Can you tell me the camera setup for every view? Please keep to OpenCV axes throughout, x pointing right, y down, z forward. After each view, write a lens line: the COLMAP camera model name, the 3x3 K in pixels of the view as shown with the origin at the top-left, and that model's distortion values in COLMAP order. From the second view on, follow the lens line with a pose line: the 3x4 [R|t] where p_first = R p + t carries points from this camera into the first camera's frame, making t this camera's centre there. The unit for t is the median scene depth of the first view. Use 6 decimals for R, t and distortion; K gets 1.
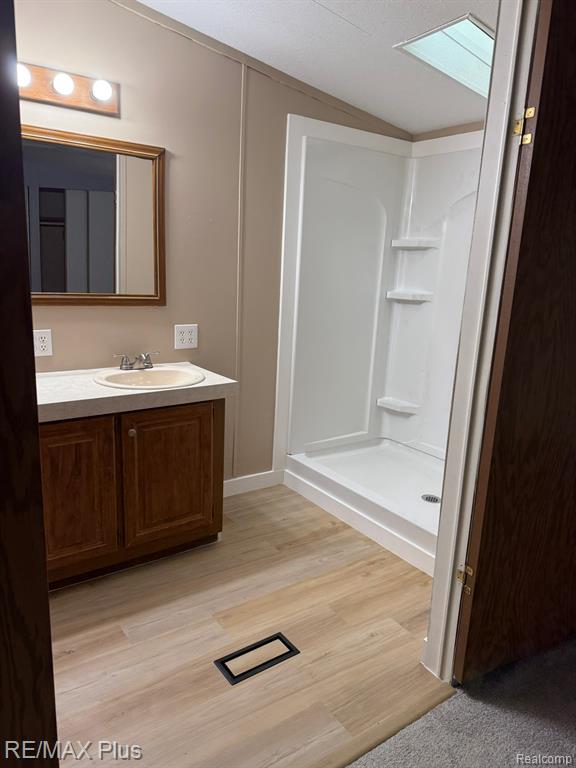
lens RADIAL K [[538.3, 0, 290.7], [0, 538.3, 385.4], [0, 0, 1]] dist [0.055989, -0.081886]
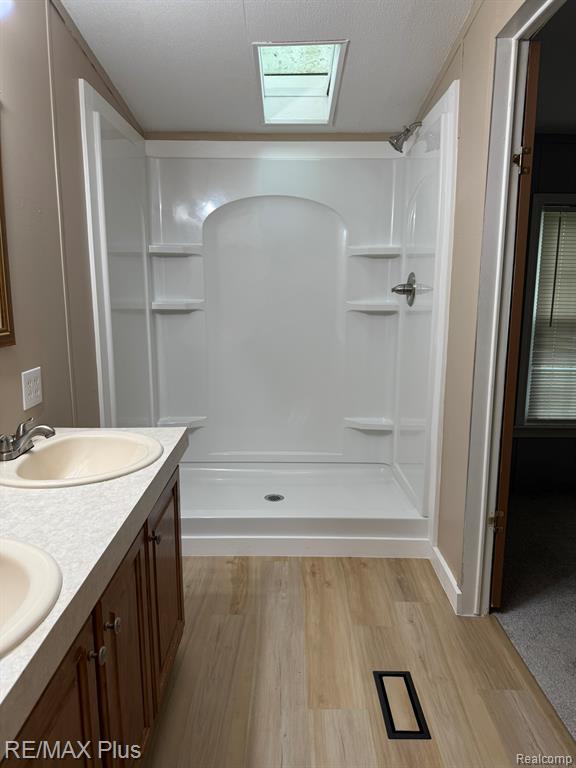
lens RADIAL K [[538.3, 0, 288.7], [0, 538.3, 384.5], [0, 0, 1]] dist [0.055989, -0.081886]
pose [[0.578249, -0.187256, 0.794080, -0.653500], [0.199630, 0.976192, 0.084830, -0.109701], [-0.791060, 0.109470, 0.601865, 0.449066]]
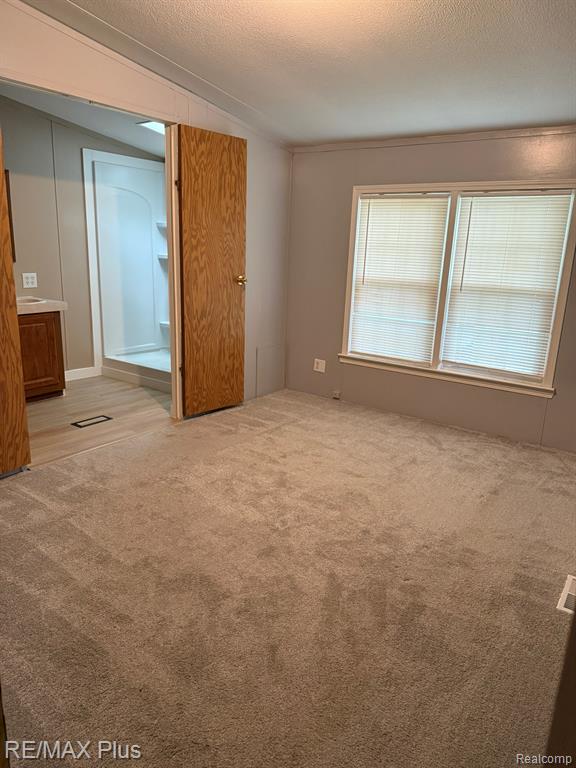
lens RADIAL K [[538.3, 0, 292.5], [0, 538.3, 386.7], [0, 0, 1]] dist [0.055989, -0.081886]
pose [[0.946169, -0.085418, 0.312198, 0.026984], [0.071448, 0.995875, 0.055937, 0.247921], [-0.315688, -0.030620, 0.948369, -1.066714]]
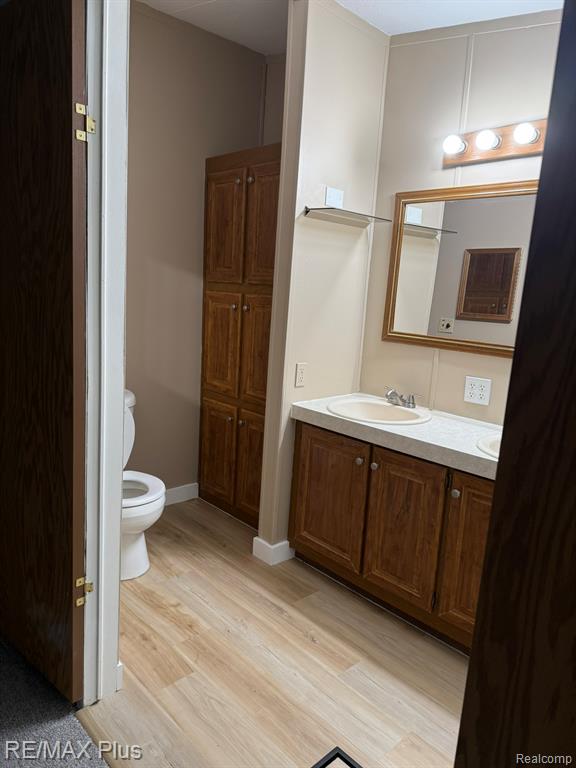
lens RADIAL K [[538.3, 0, 289.5], [0, 538.3, 382.9], [0, 0, 1]] dist [0.055989, -0.081886]
pose [[0.144945, 0.136069, -0.980039, 0.509989], [-0.284230, 0.954477, 0.090483, -0.089573], [0.947736, 0.265442, 0.177021, 0.500609]]
